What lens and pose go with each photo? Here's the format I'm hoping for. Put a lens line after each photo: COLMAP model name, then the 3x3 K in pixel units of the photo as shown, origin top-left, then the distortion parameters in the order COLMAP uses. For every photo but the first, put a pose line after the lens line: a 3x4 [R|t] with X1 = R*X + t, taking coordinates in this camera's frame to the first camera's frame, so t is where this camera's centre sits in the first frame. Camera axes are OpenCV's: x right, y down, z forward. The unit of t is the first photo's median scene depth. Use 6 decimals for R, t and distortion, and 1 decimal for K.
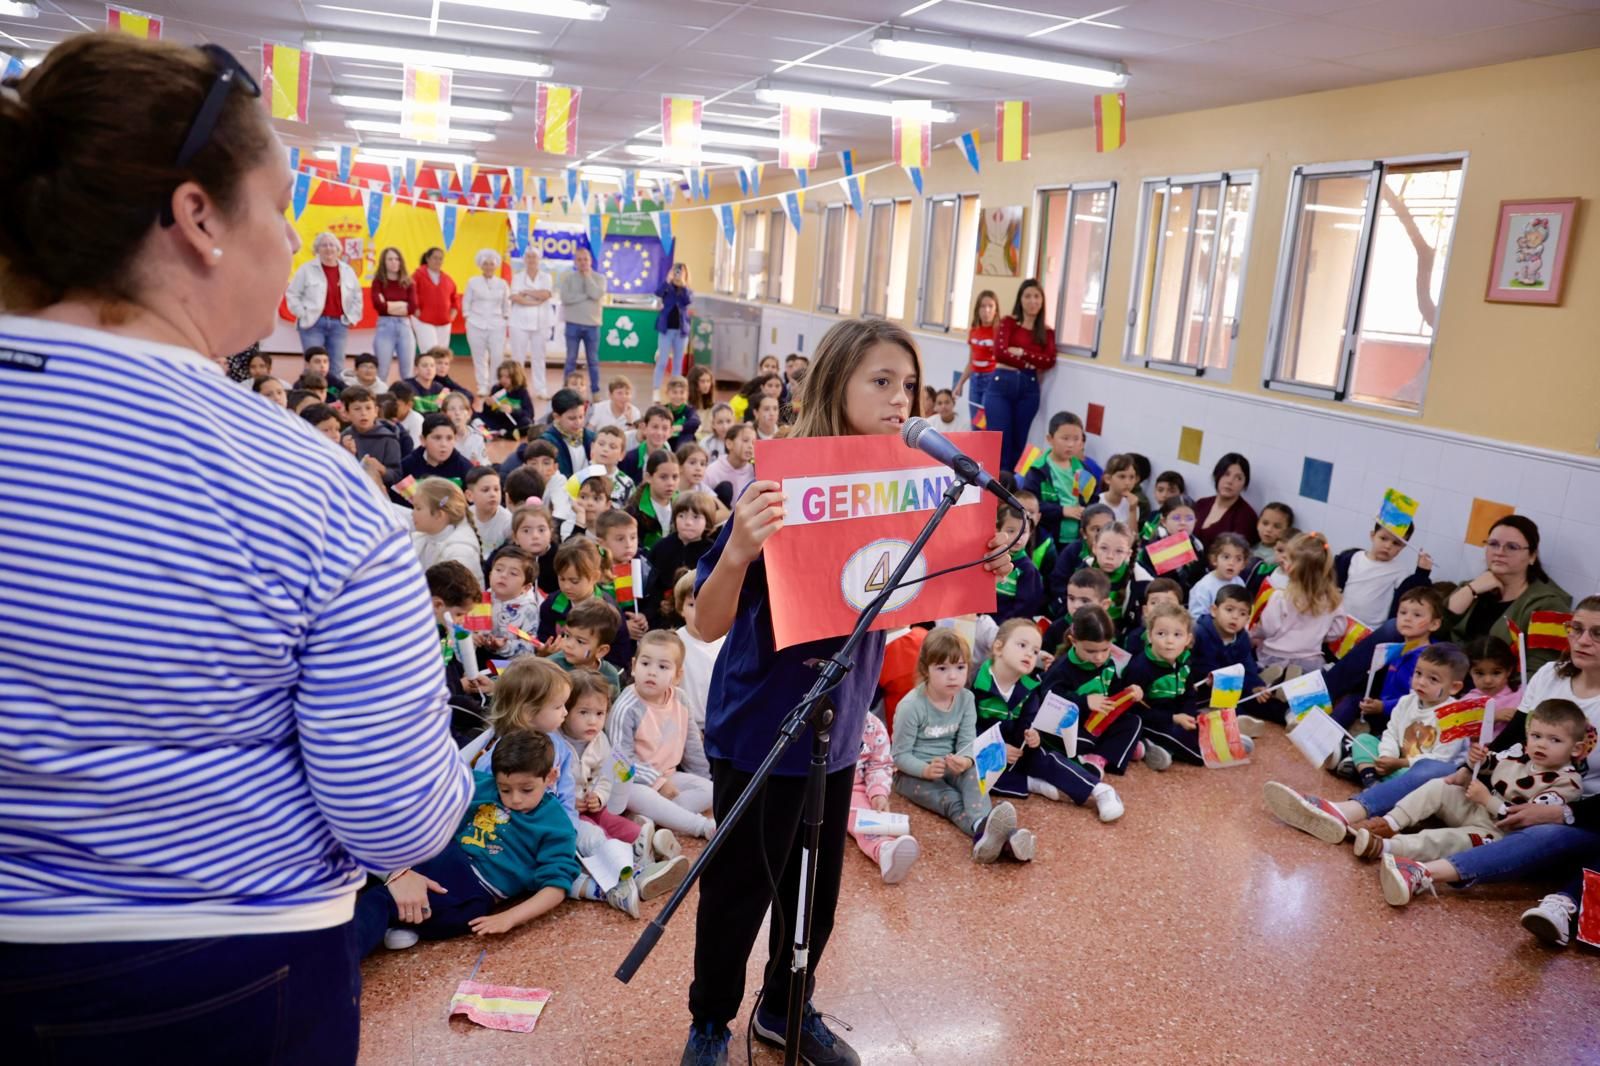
lens RADIAL K [[1155.5, 0, 795.1], [0, 1155.5, 519.6], [0, 0, 1]] dist [-0.071910, 0.058119]
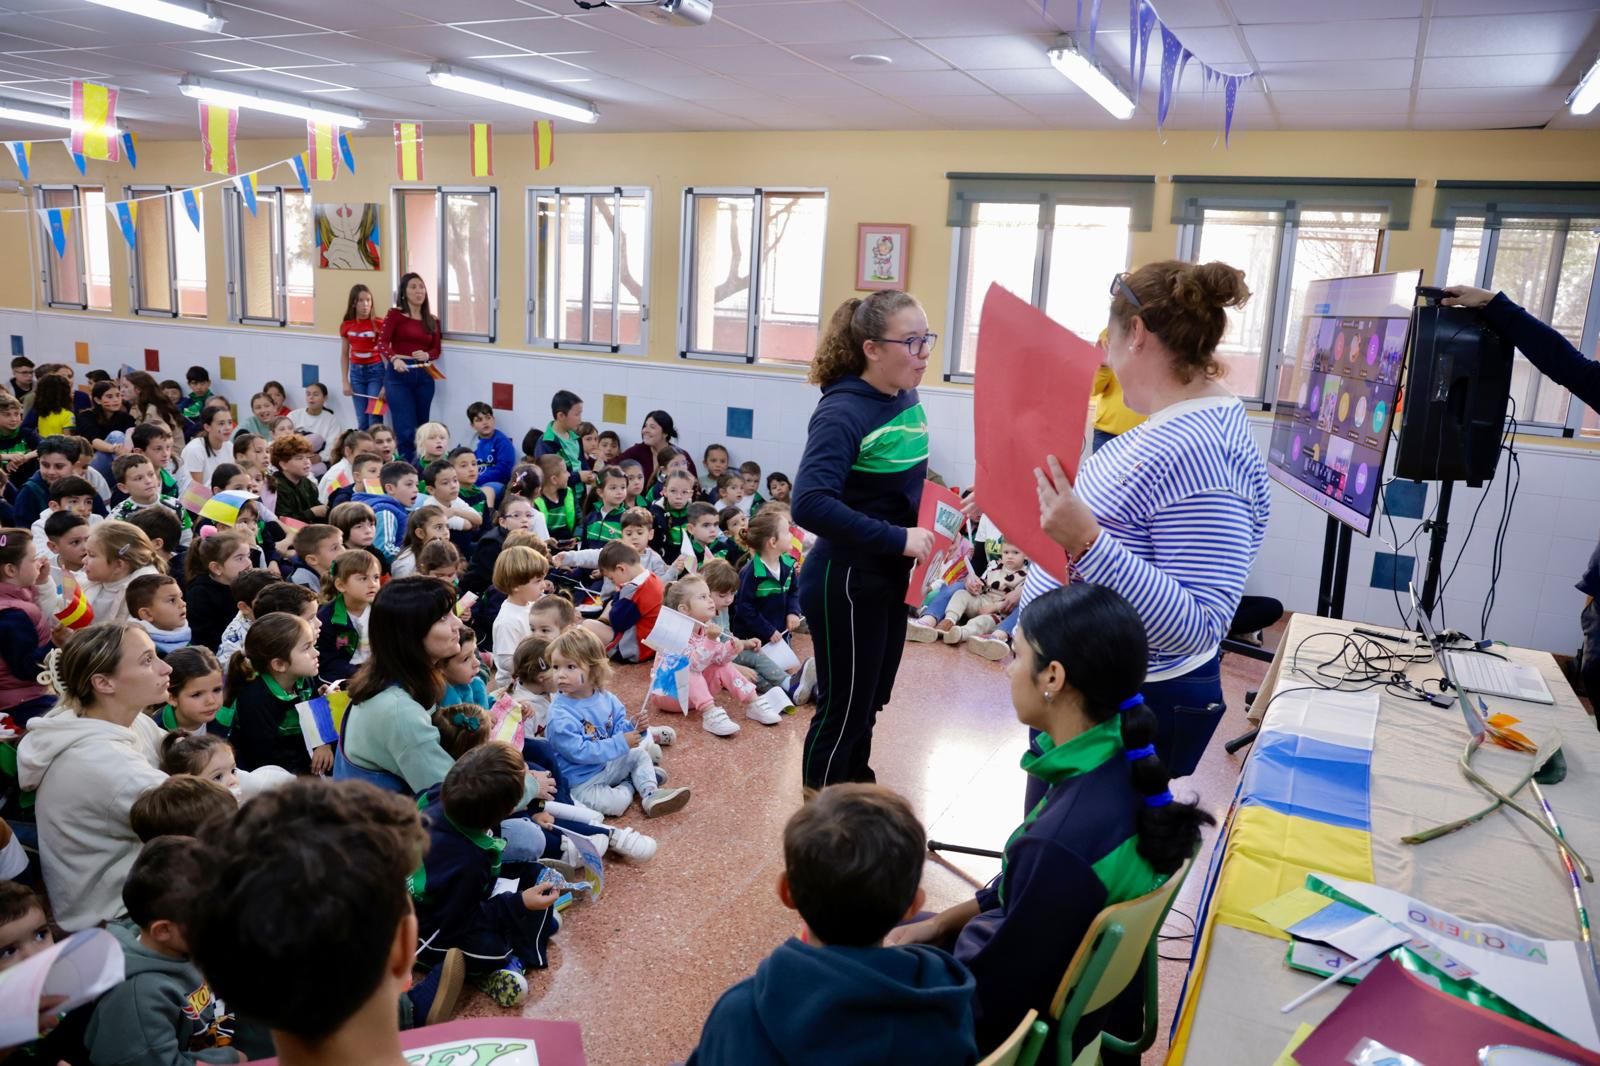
lens RADIAL K [[1155.5, 0, 802.5], [0, 1155.5, 528.3], [0, 0, 1]] dist [-0.071910, 0.058119]
pose [[0.685582, -0.180777, 0.705193, -0.514275], [0.151358, 0.982906, 0.104821, -0.047806], [-0.712087, 0.034873, 0.701225, -0.005065]]
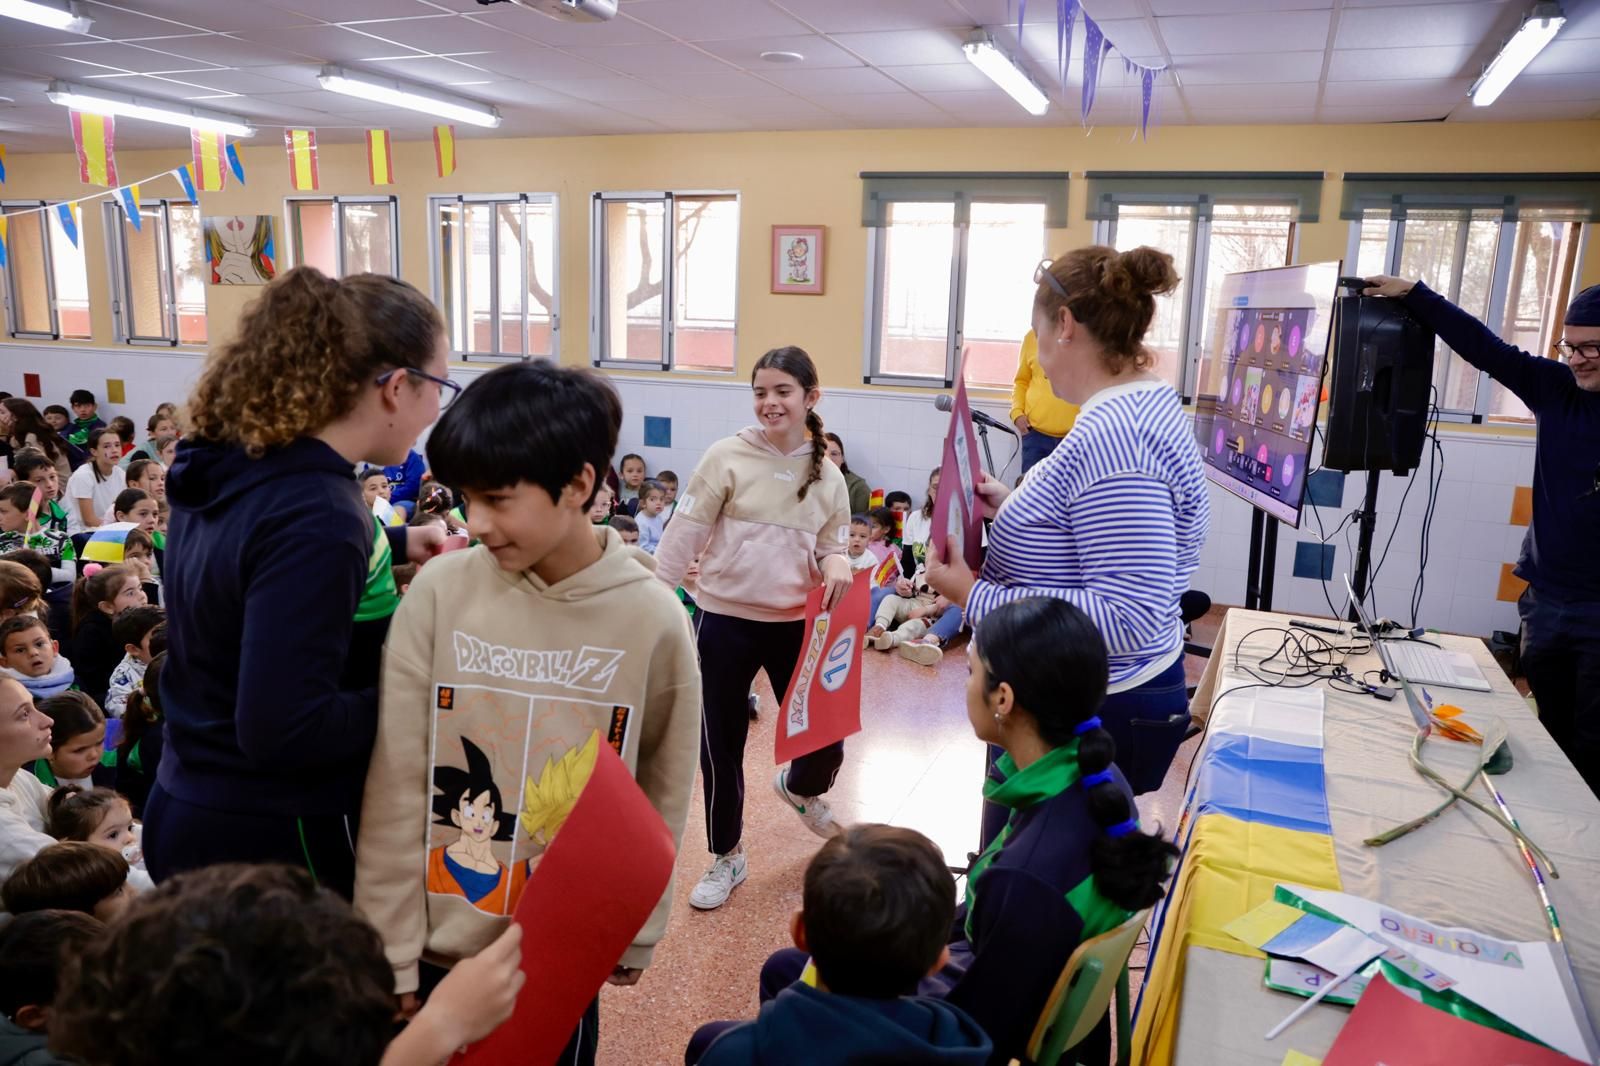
lens RADIAL K [[1155.5, 0, 801.4], [0, 1155.5, 536.0], [0, 0, 1]] dist [-0.071910, 0.058119]
pose [[0.628230, -0.206188, 0.750209, -0.500379], [0.178932, 0.976688, 0.118594, -0.050146], [-0.757173, 0.059732, 0.650478, 0.015264]]
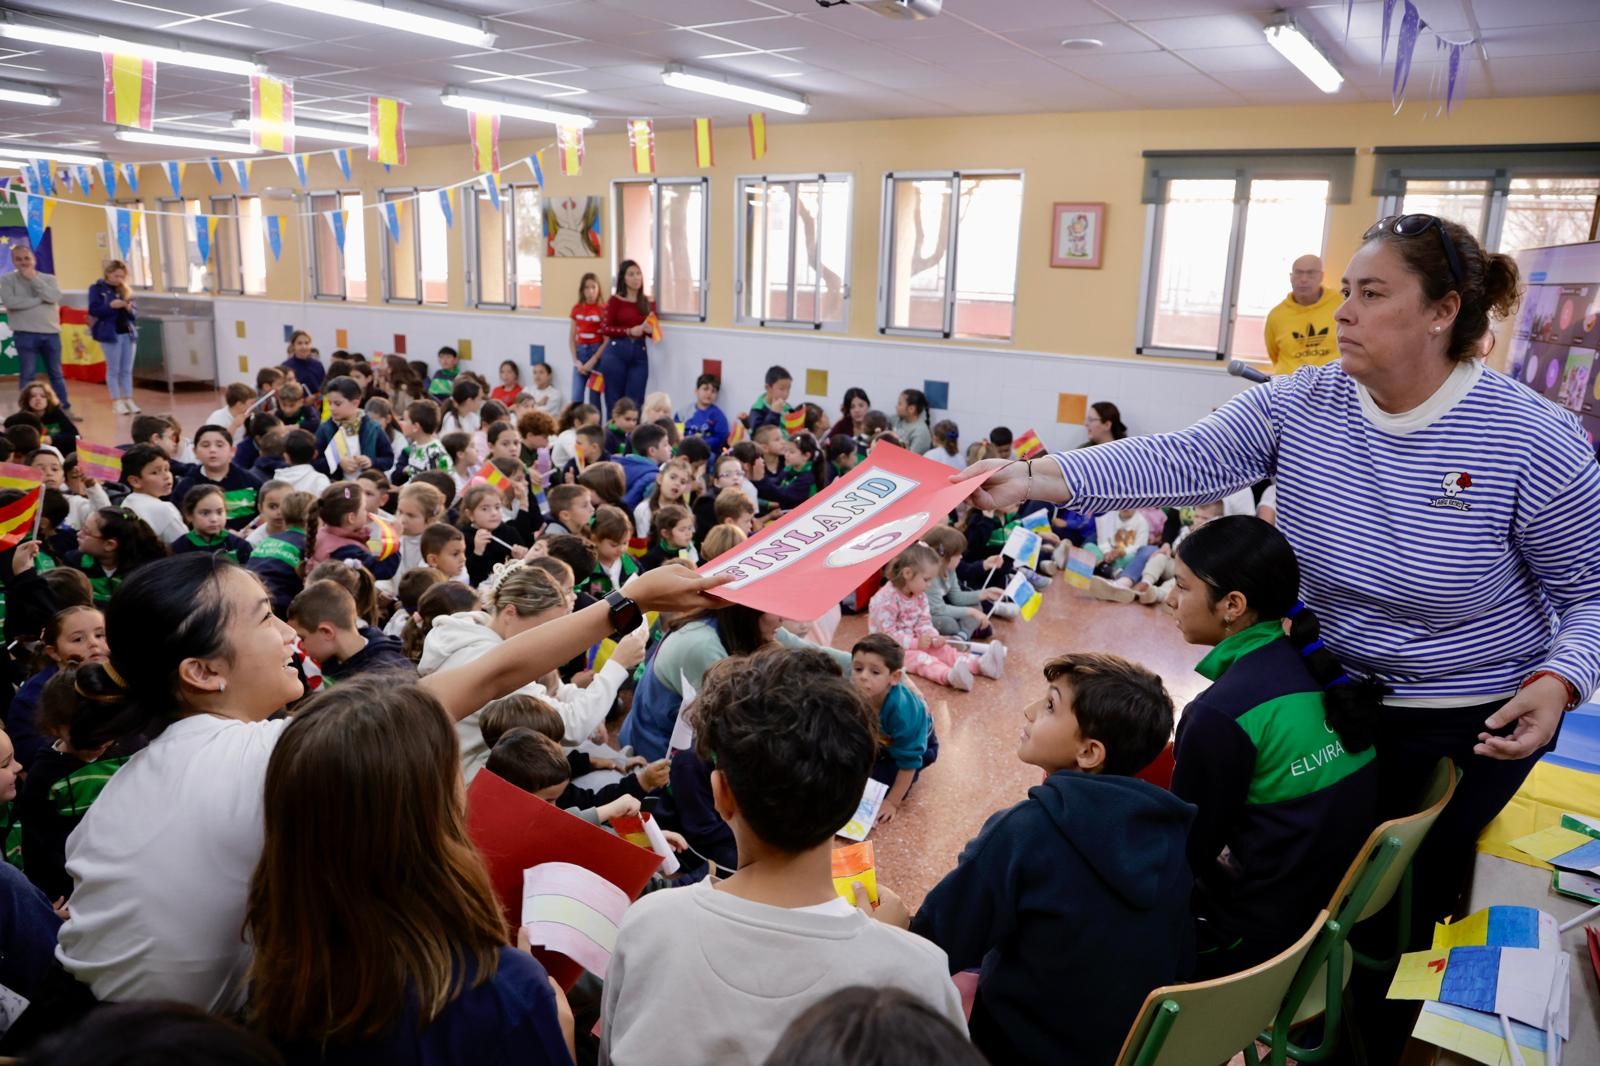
lens RADIAL K [[1101.3, 0, 804.0], [0, 1101.3, 539.4], [0, 0, 1]] dist [-0.088927, 0.059181]
pose [[0.780574, -0.196119, 0.593499, -0.562343], [0.157302, 0.980578, 0.117144, -0.048436], [-0.604947, 0.001919, 0.796264, 0.008317]]
